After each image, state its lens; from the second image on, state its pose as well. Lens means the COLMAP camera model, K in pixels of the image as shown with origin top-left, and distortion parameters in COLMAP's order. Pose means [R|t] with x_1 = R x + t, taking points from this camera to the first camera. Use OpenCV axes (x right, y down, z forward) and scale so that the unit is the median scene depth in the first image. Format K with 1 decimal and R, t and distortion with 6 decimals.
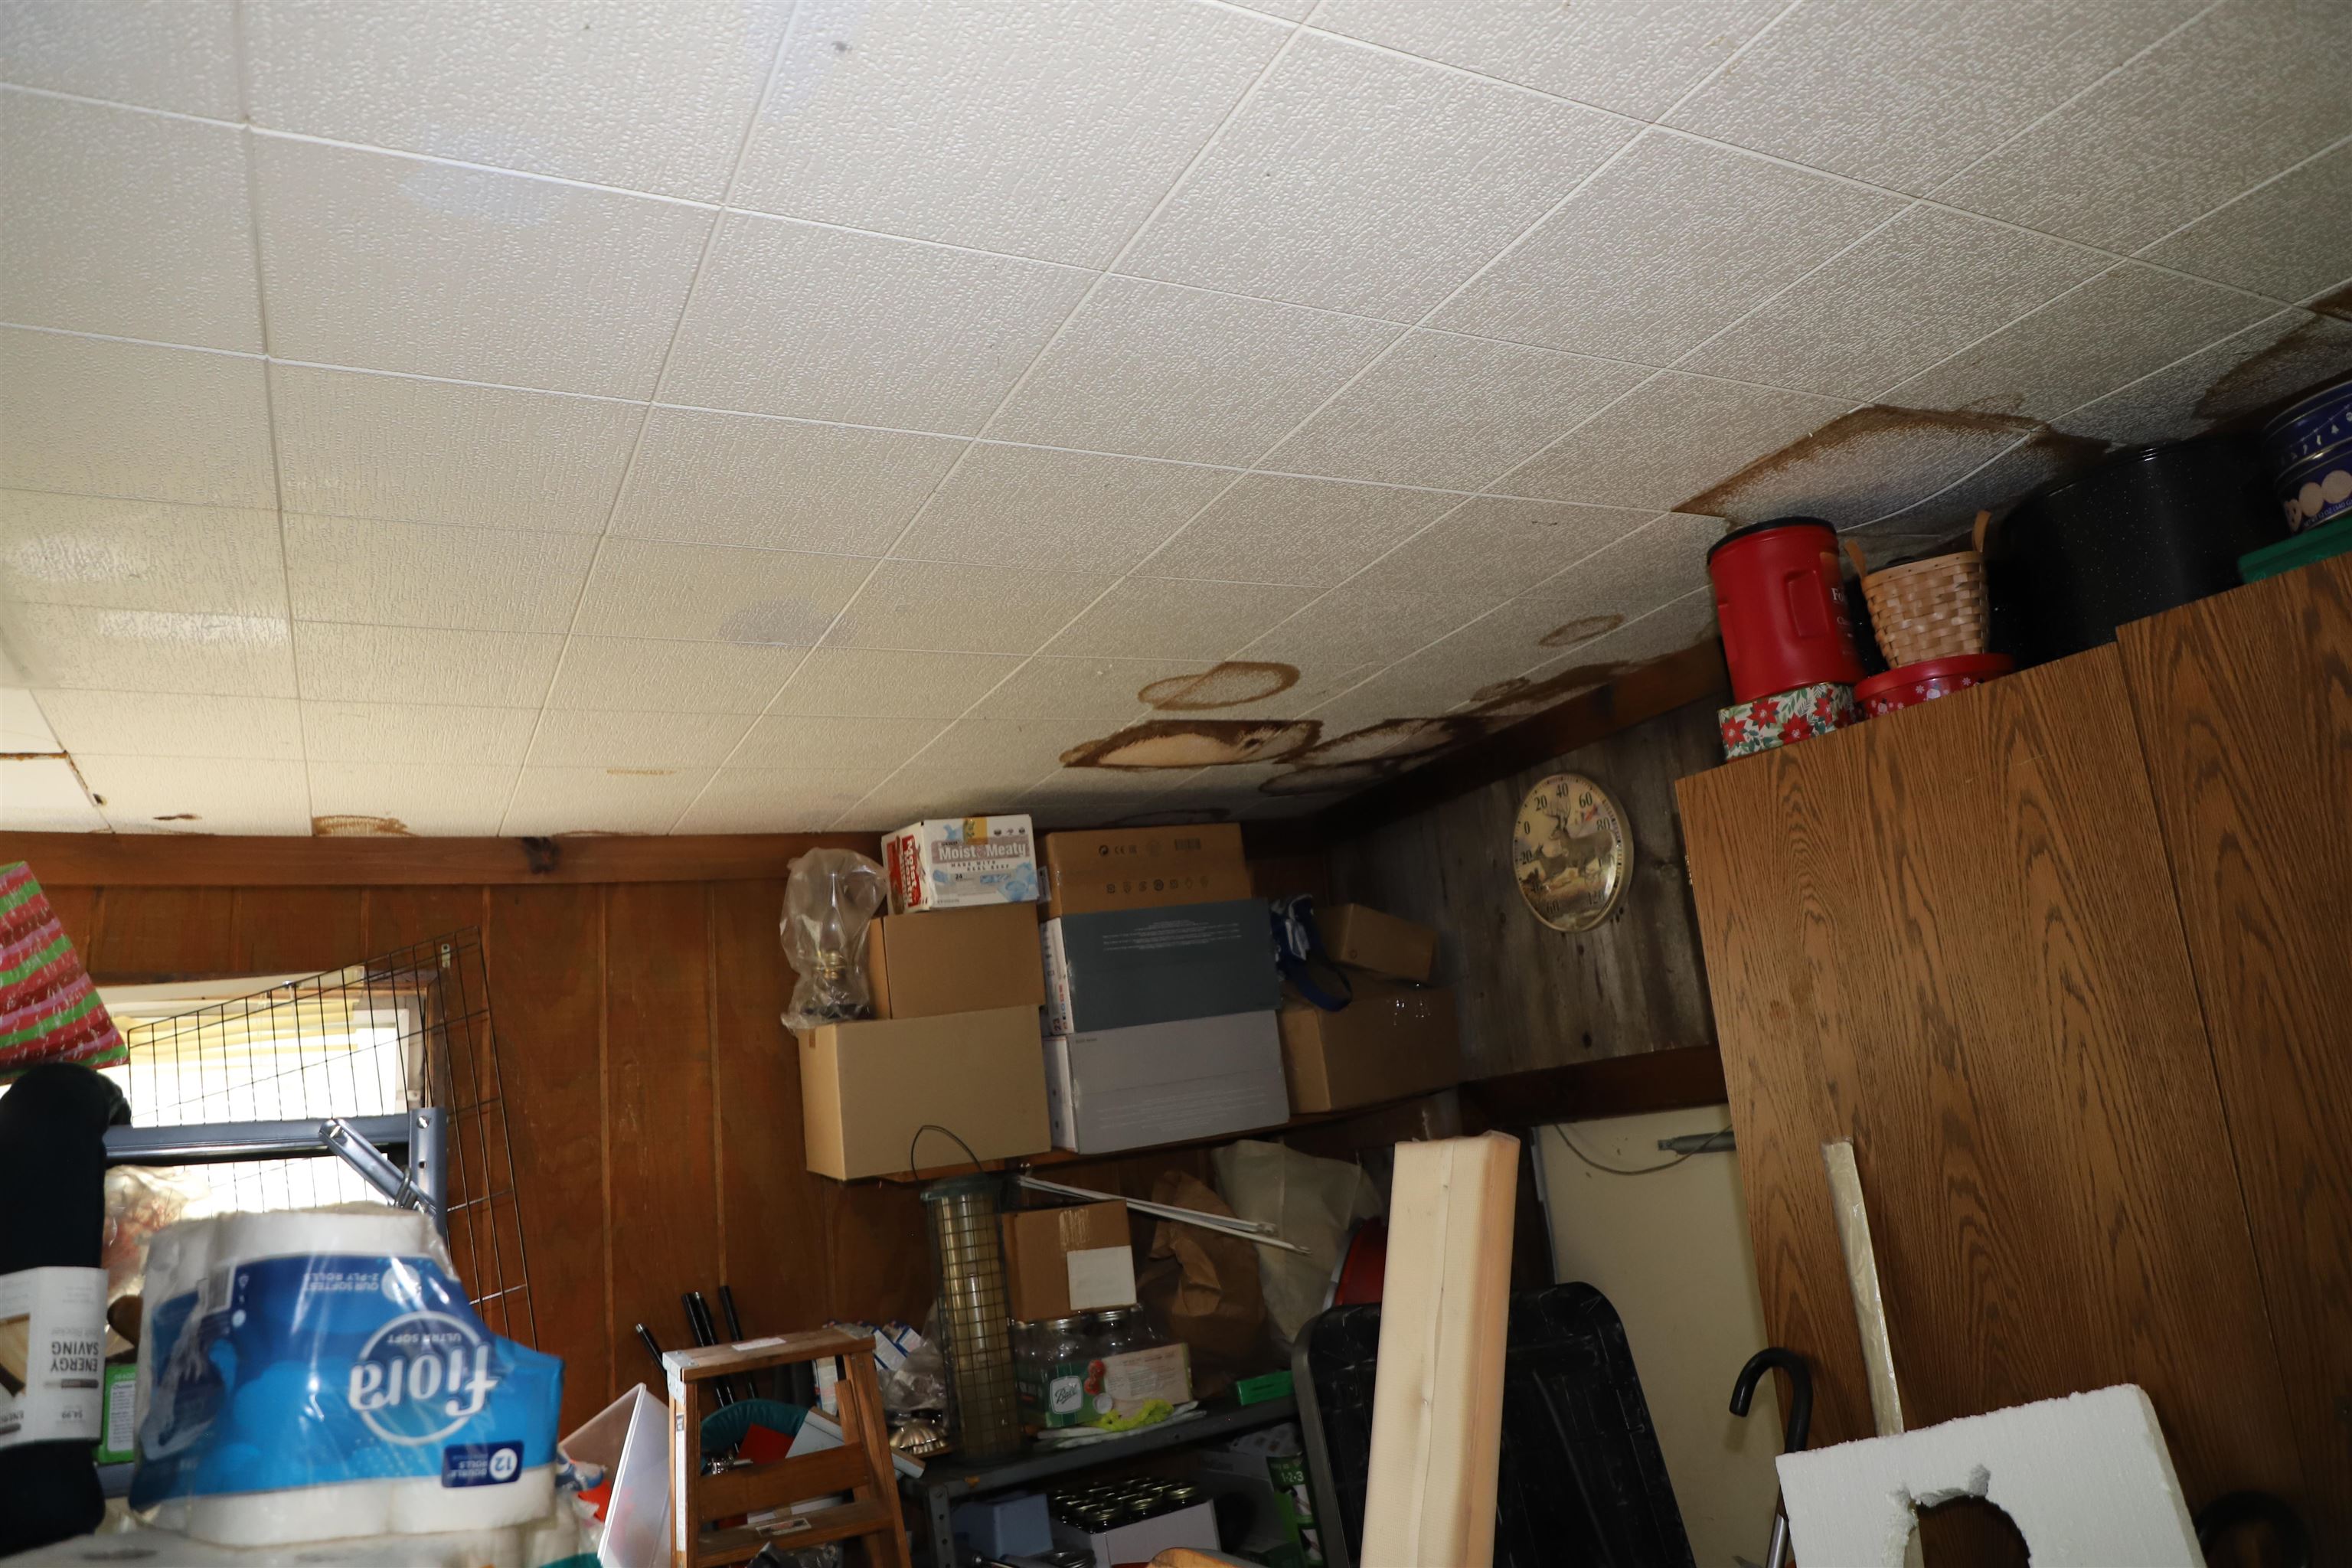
lens RADIAL K [[1595.1, 0, 1165.6], [0, 1595.1, 767.4], [0, 0, 1]] dist [-0.080102, 0.036513]
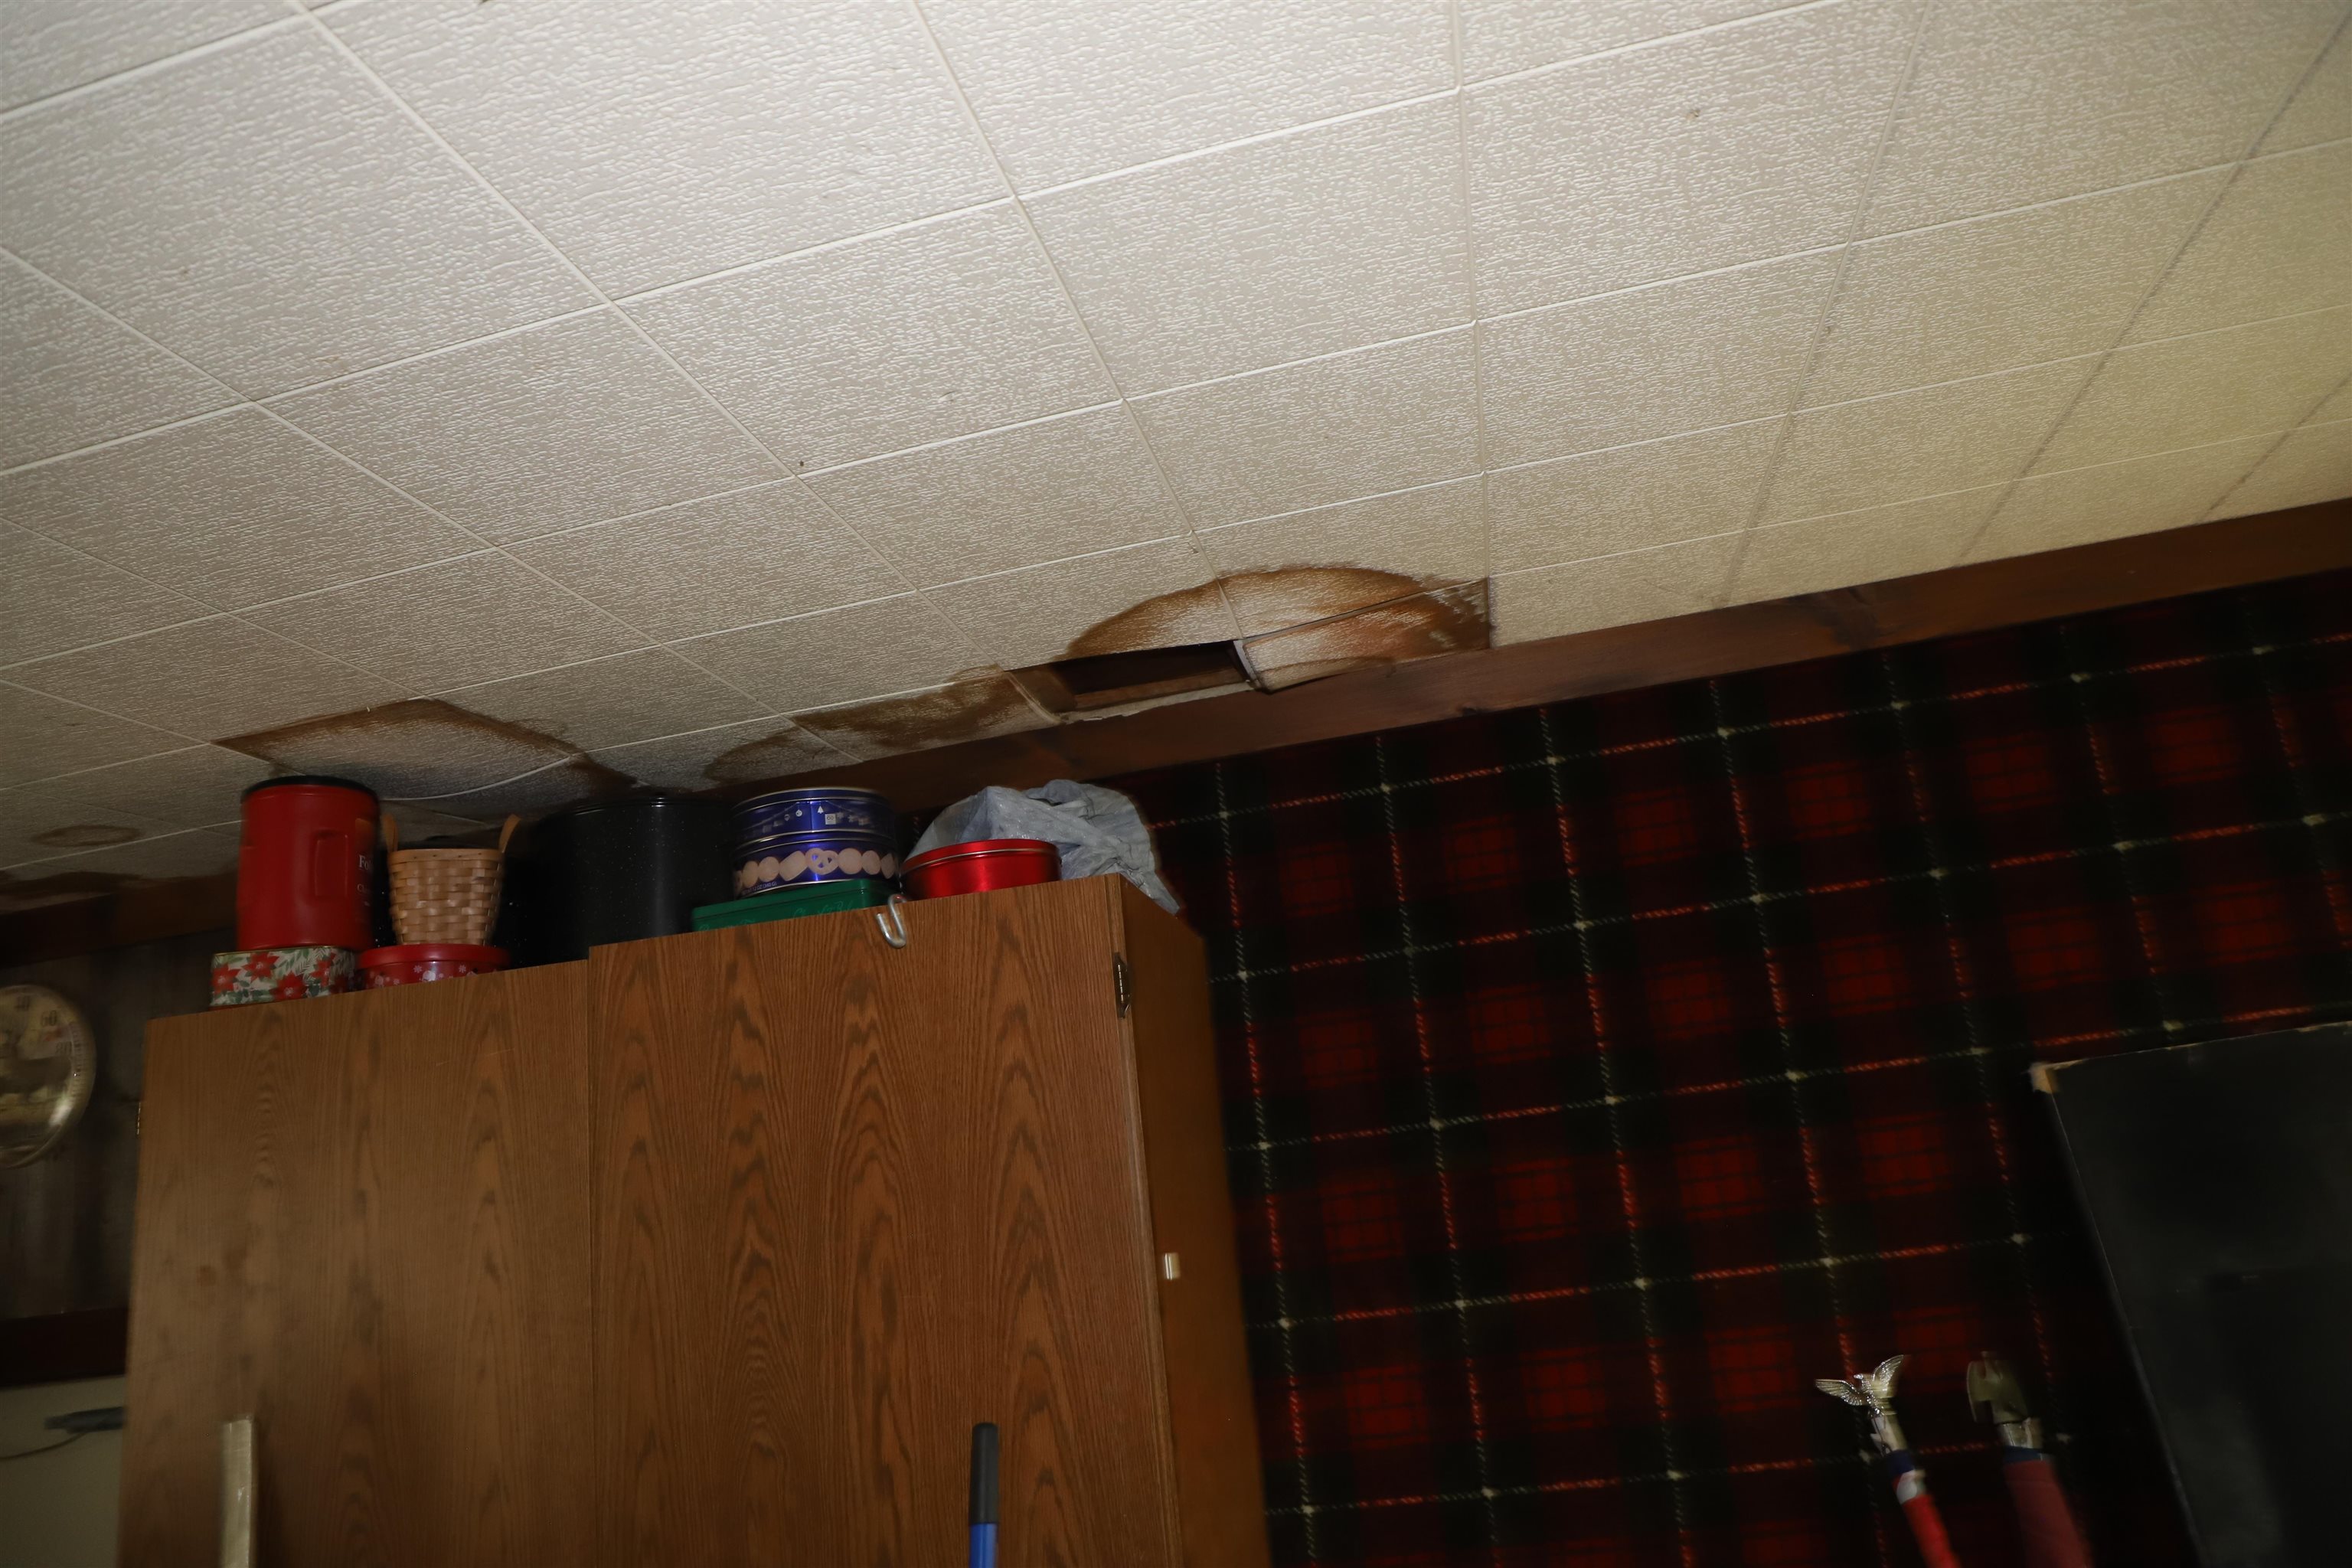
lens RADIAL K [[1585.1, 0, 1185.9], [0, 1585.1, 765.8], [0, 0, 1]] dist [-0.077921, 0.033542]
pose [[0.635674, 0.242203, 0.732978, 0.009531], [-0.126883, 0.969373, -0.210278, -0.027352], [-0.761459, 0.040666, 0.646937, -0.072988]]
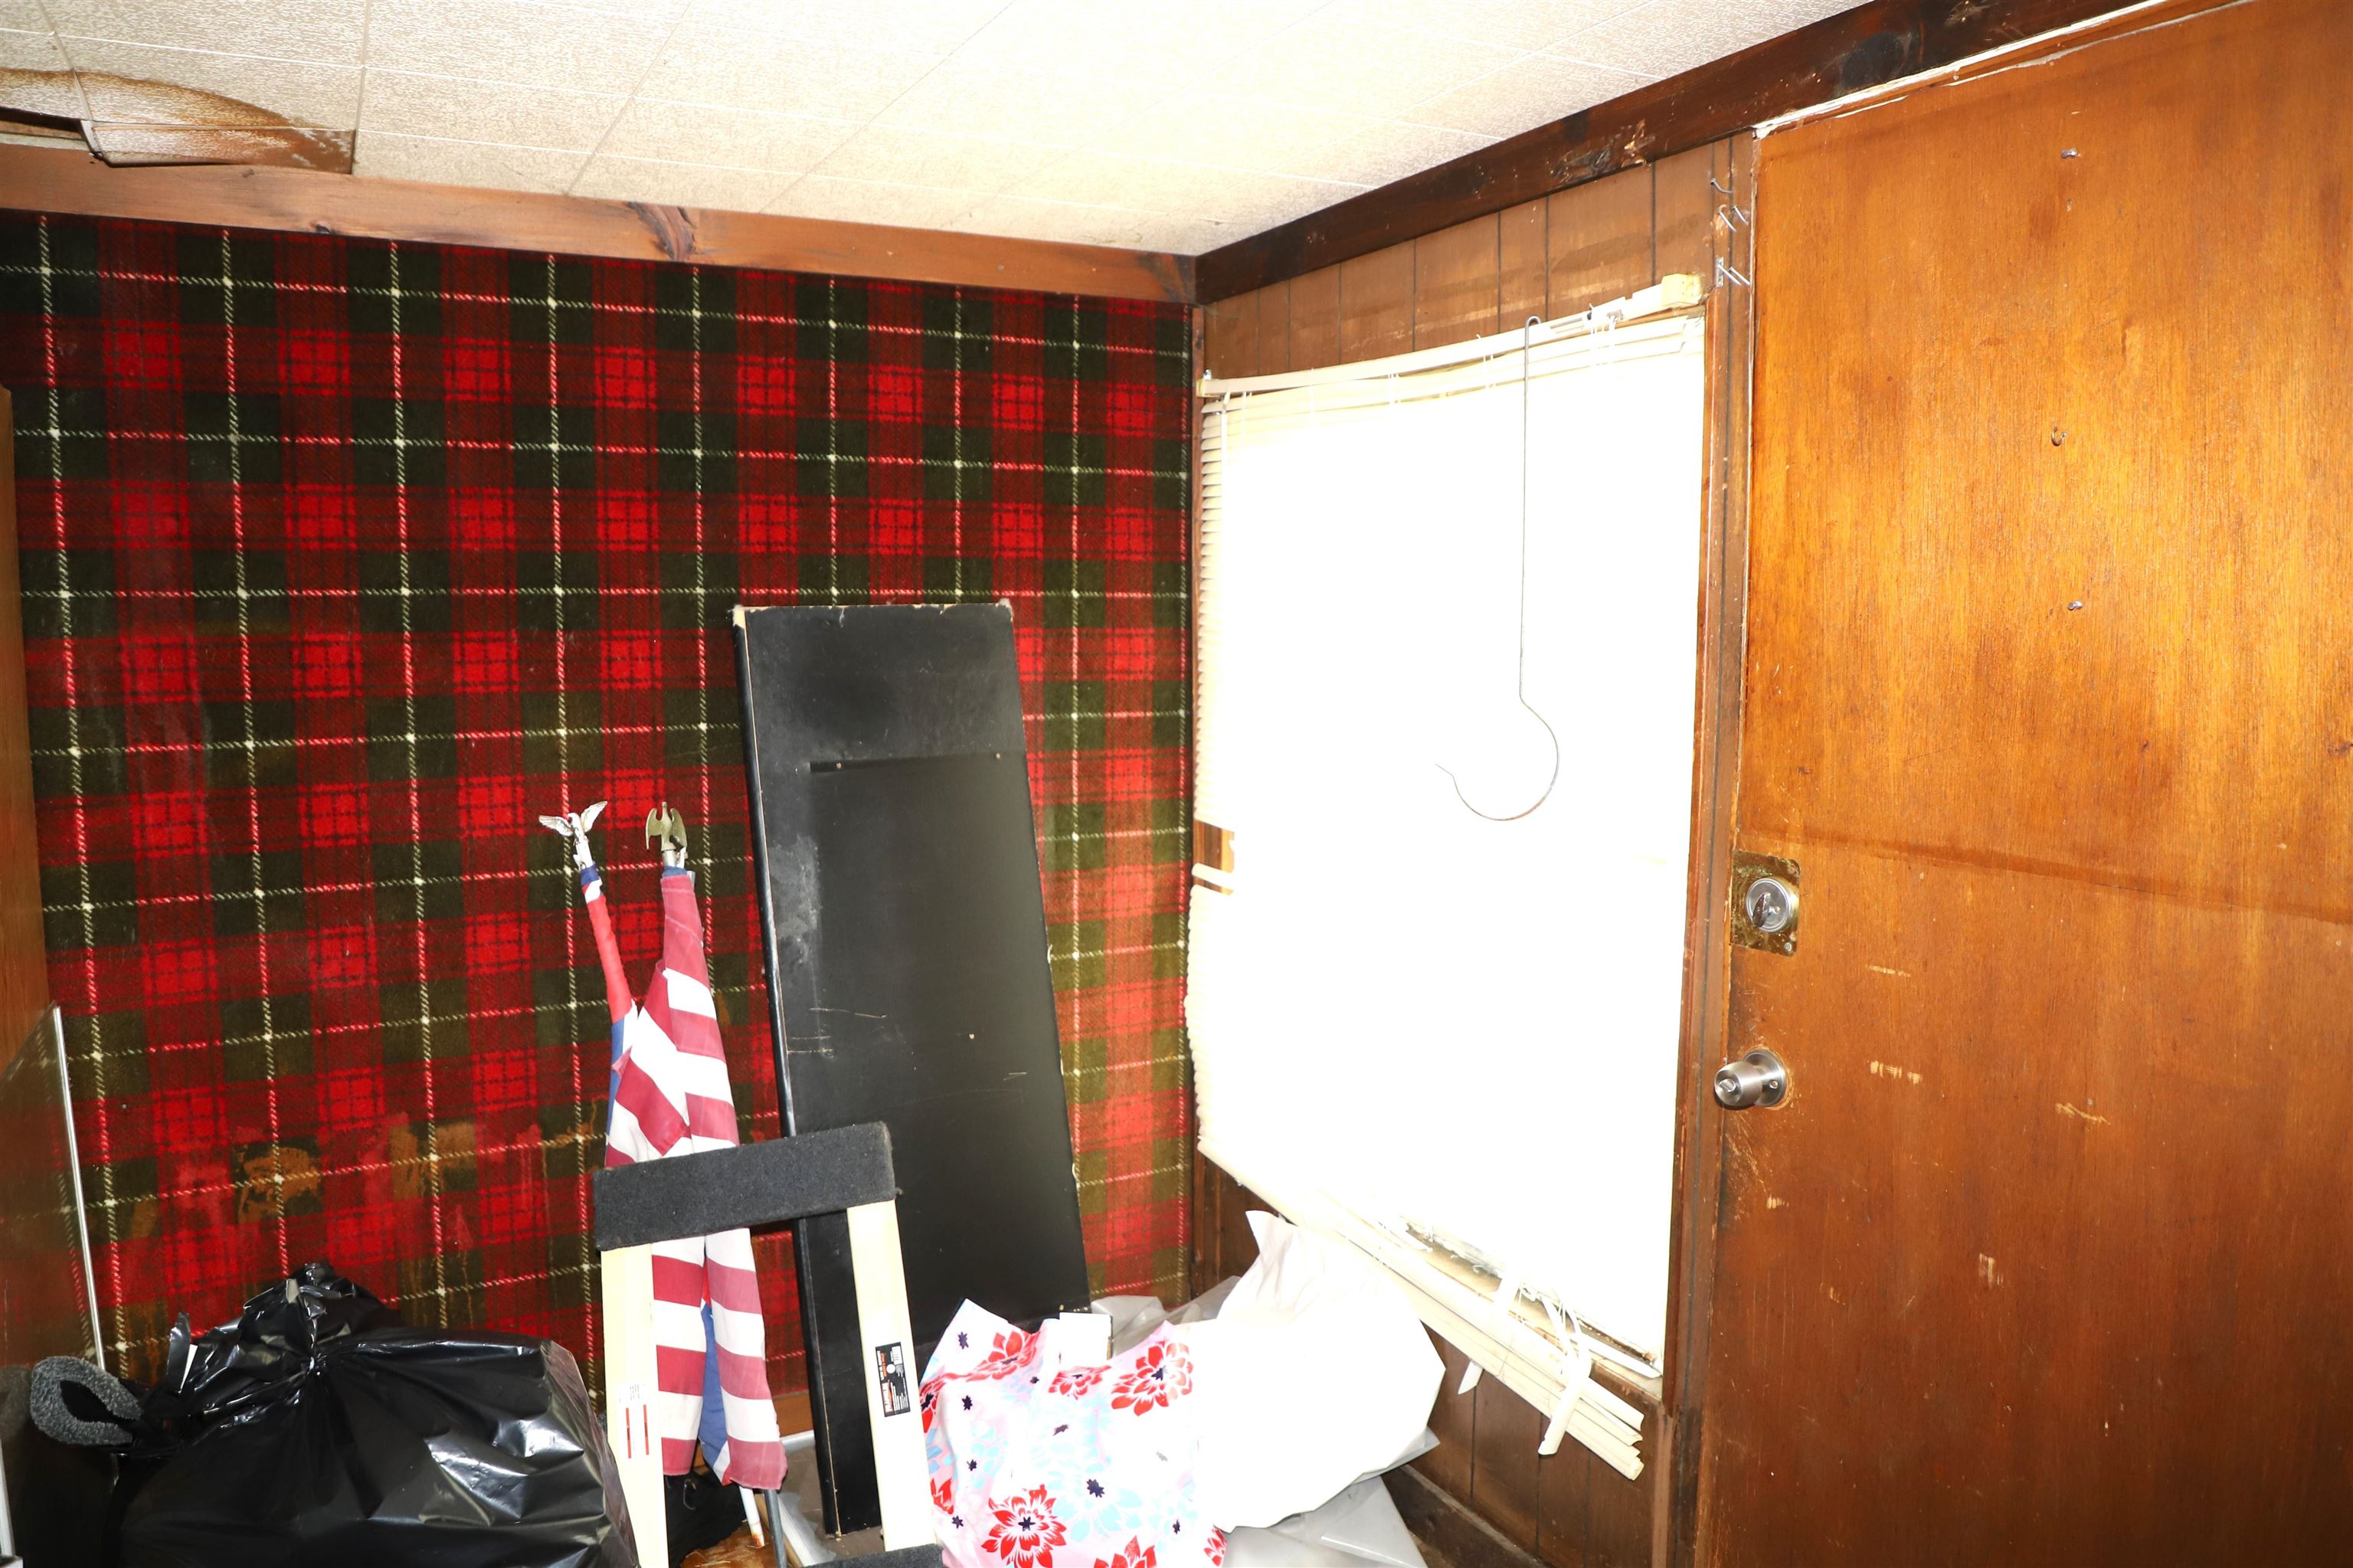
lens RADIAL K [[1595.8, 0, 1166.1], [0, 1595.8, 767.4], [0, 0, 1]] dist [-0.080102, 0.036513]
pose [[-0.010214, -0.006482, 0.999927, -0.274620], [-0.222978, 0.974815, 0.004041, -0.073685], [-0.974770, -0.222920, -0.011402, -0.225079]]
